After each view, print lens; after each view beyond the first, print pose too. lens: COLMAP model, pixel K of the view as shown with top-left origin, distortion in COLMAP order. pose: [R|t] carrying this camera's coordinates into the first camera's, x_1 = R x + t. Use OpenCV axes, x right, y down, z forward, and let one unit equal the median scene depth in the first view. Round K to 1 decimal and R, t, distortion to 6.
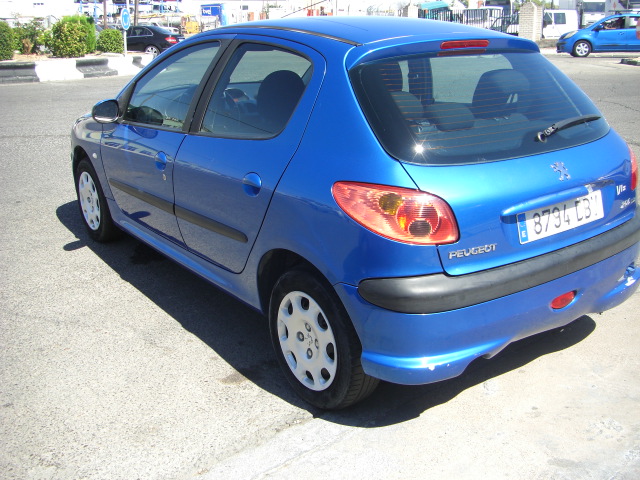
lens RADIAL K [[728.2, 0, 323.0], [0, 728.2, 239.1], [0, 0, 1]] dist [-0.143584, 0.000000]
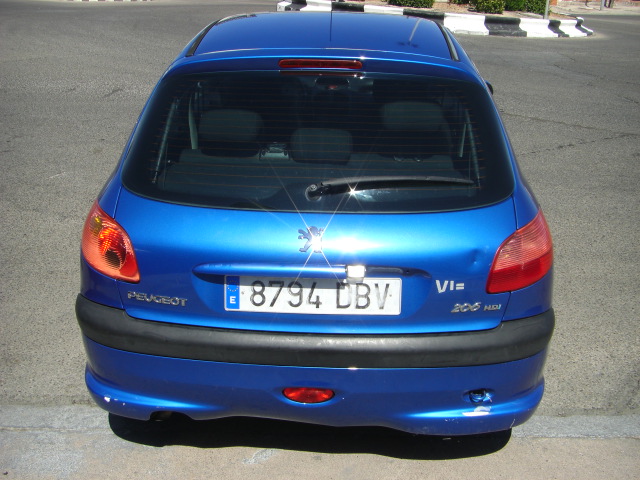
lens RADIAL K [[728.2, 0, 319.5], [0, 728.2, 237.4], [0, 0, 1]] dist [-0.143584, 0.000000]
pose [[0.776847, 0.258078, -0.574373, 0.799927], [-0.222099, 0.965831, 0.133576, -0.207257], [0.589221, 0.023799, 0.807622, 0.352551]]
